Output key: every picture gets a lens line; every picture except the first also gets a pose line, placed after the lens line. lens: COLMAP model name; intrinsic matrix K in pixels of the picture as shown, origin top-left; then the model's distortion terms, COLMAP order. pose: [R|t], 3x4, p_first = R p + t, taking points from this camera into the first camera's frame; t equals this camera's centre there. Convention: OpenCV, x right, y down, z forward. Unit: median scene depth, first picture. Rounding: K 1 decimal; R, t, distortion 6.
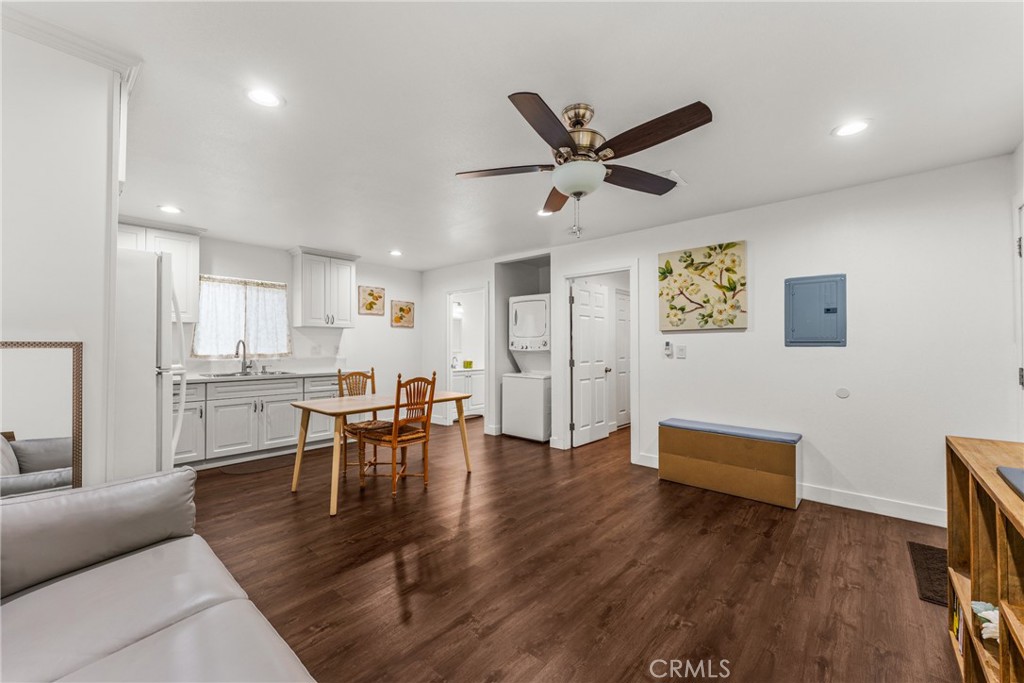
lens RADIAL K [[408.7, 0, 506.6], [0, 408.7, 341.3], [0, 0, 1]] dist [-0.001066, -0.000214]
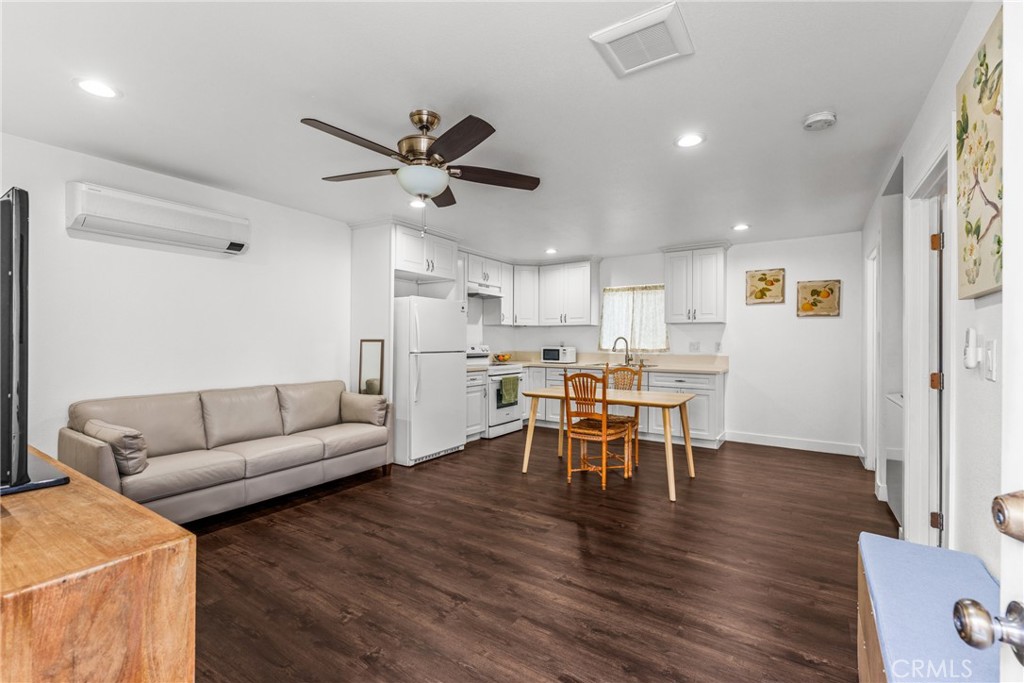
lens RADIAL K [[444.2, 0, 507.5], [0, 444.2, 341.0], [0, 0, 1]] dist [-0.000779, 0.000172]
pose [[0.137911, -0.001297, -0.990444, 0.729096], [0.007416, 0.999972, -0.000277, 0.007215], [0.990417, -0.007307, 0.137917, 0.577021]]
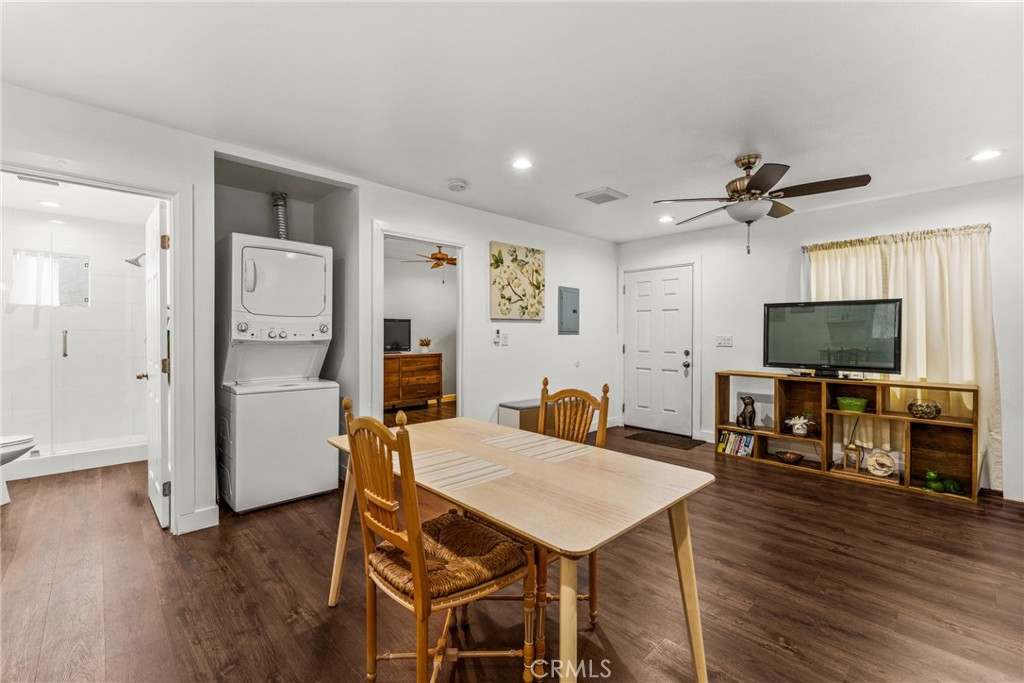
lens RADIAL K [[444.2, 0, 510.0], [0, 444.2, 336.5], [0, 0, 1]] dist [-0.000779, 0.000172]
pose [[0.073764, -0.004040, 0.997268, -0.725989], [-0.018653, 0.999811, 0.005430, 0.011858], [-0.997101, -0.019002, 0.073675, 0.910078]]
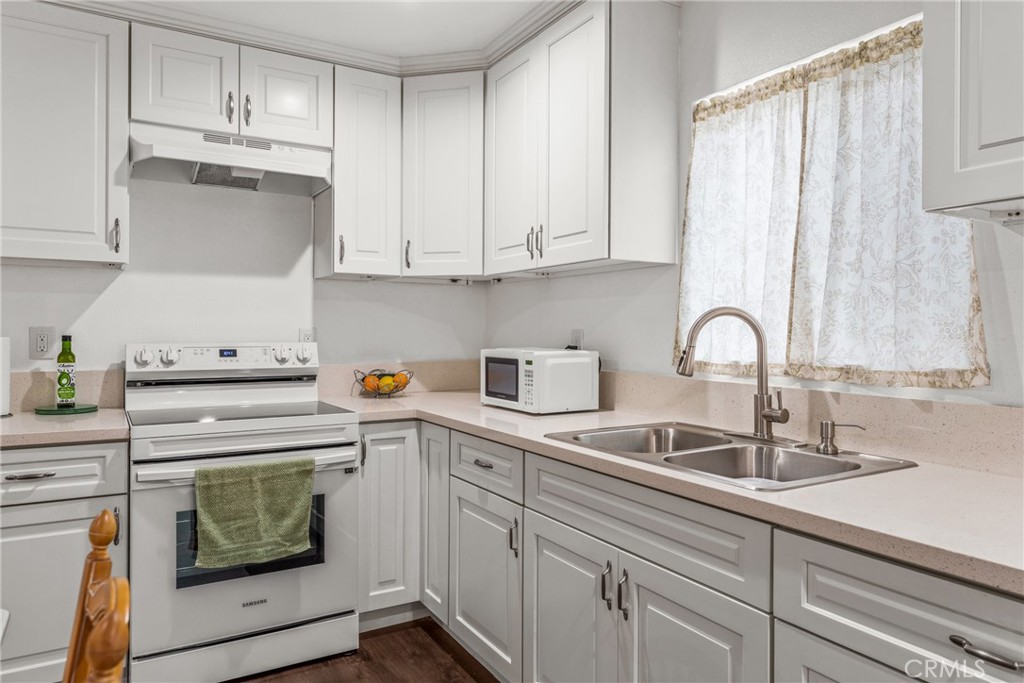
lens RADIAL K [[678.4, 0, 506.2], [0, 678.4, 330.6], [0, 0, 1]] dist [0.005970, -0.000999]
pose [[-0.296690, -0.000537, -0.954974, -0.243710], [0.009106, 0.999953, -0.003391, 0.013445], [0.954930, -0.009702, -0.296671, 1.186106]]
